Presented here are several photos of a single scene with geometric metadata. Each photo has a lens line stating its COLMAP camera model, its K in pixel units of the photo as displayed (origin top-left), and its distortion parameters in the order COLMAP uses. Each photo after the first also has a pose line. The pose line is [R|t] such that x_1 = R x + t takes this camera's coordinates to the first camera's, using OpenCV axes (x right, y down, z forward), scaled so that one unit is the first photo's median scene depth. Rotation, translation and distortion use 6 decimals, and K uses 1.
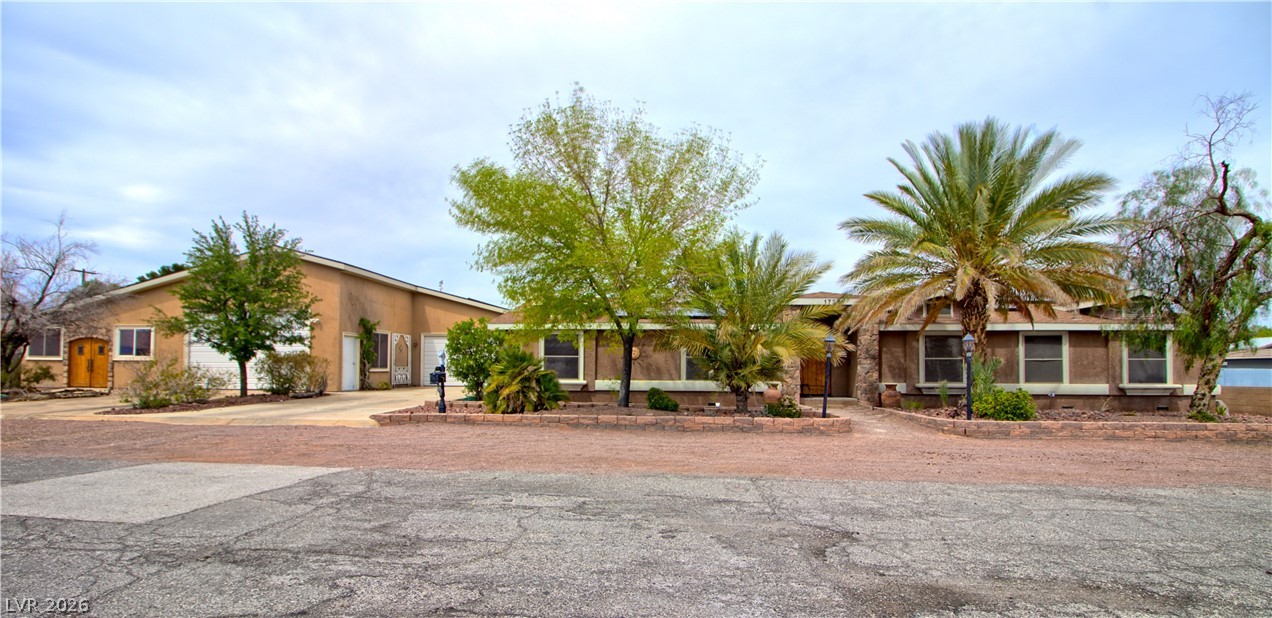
lens RADIAL K [[587.8, 0, 636.2], [0, 587.8, 358.6], [0, 0, 1]] dist [0.000337, -0.014384]
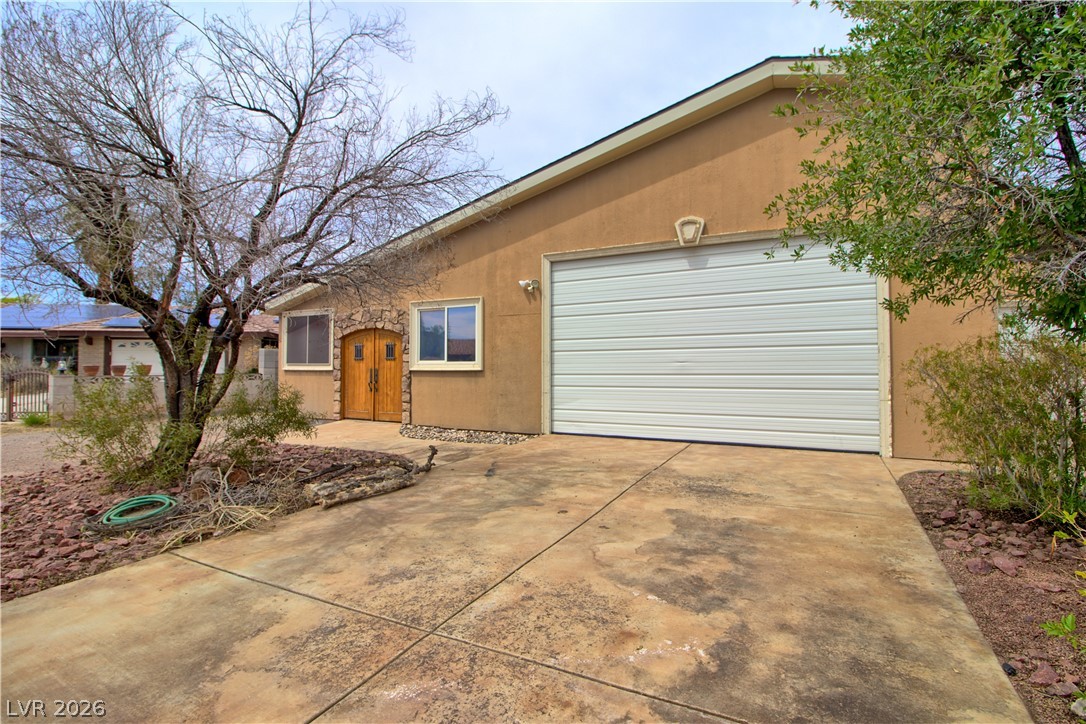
lens RADIAL K [[512.9, 0, 543.0], [0, 512.9, 362.0], [0, 0, 1]] dist [-0.000193, -0.000159]
pose [[0.920628, -0.011694, -0.390265, -0.620809], [0.014103, 0.999895, 0.003307, -0.004594], [0.390185, -0.008548, 0.920697, 0.635855]]
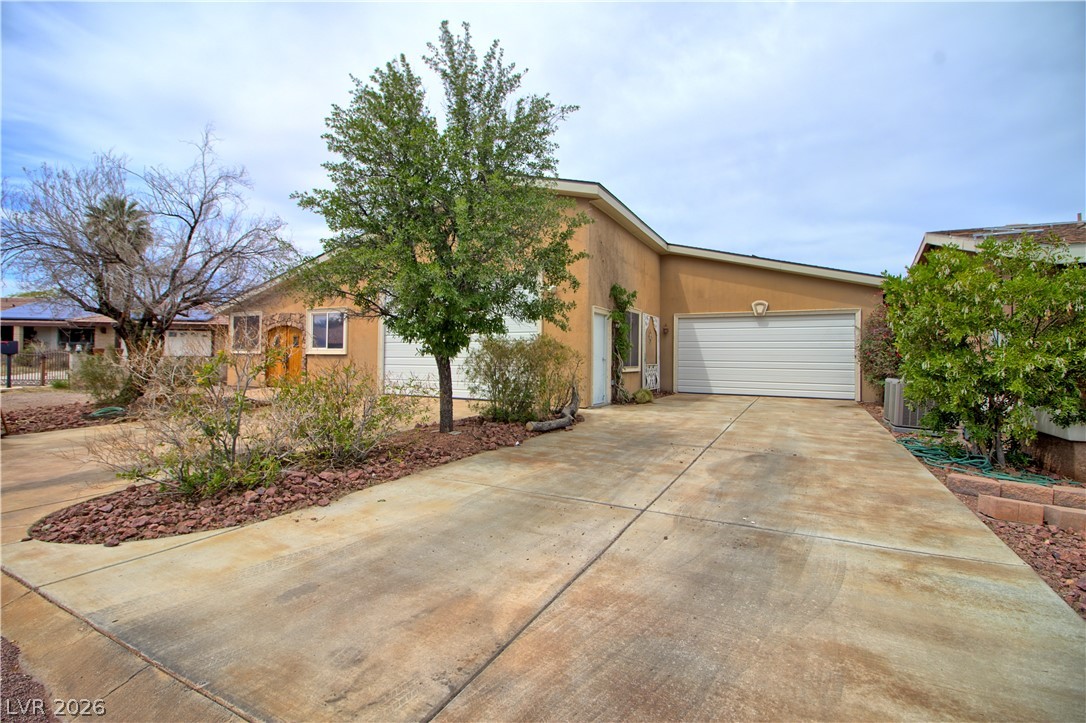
lens RADIAL K [[494.6, 0, 543.0], [0, 494.6, 361.5], [0, 0, 1]] dist [0.001009, 0.000121]
pose [[0.917228, 0.006458, -0.398309, -0.345916], [0.000292, 0.999857, 0.016885, 0.001712], [0.398362, -0.015603, 0.917096, 0.524171]]
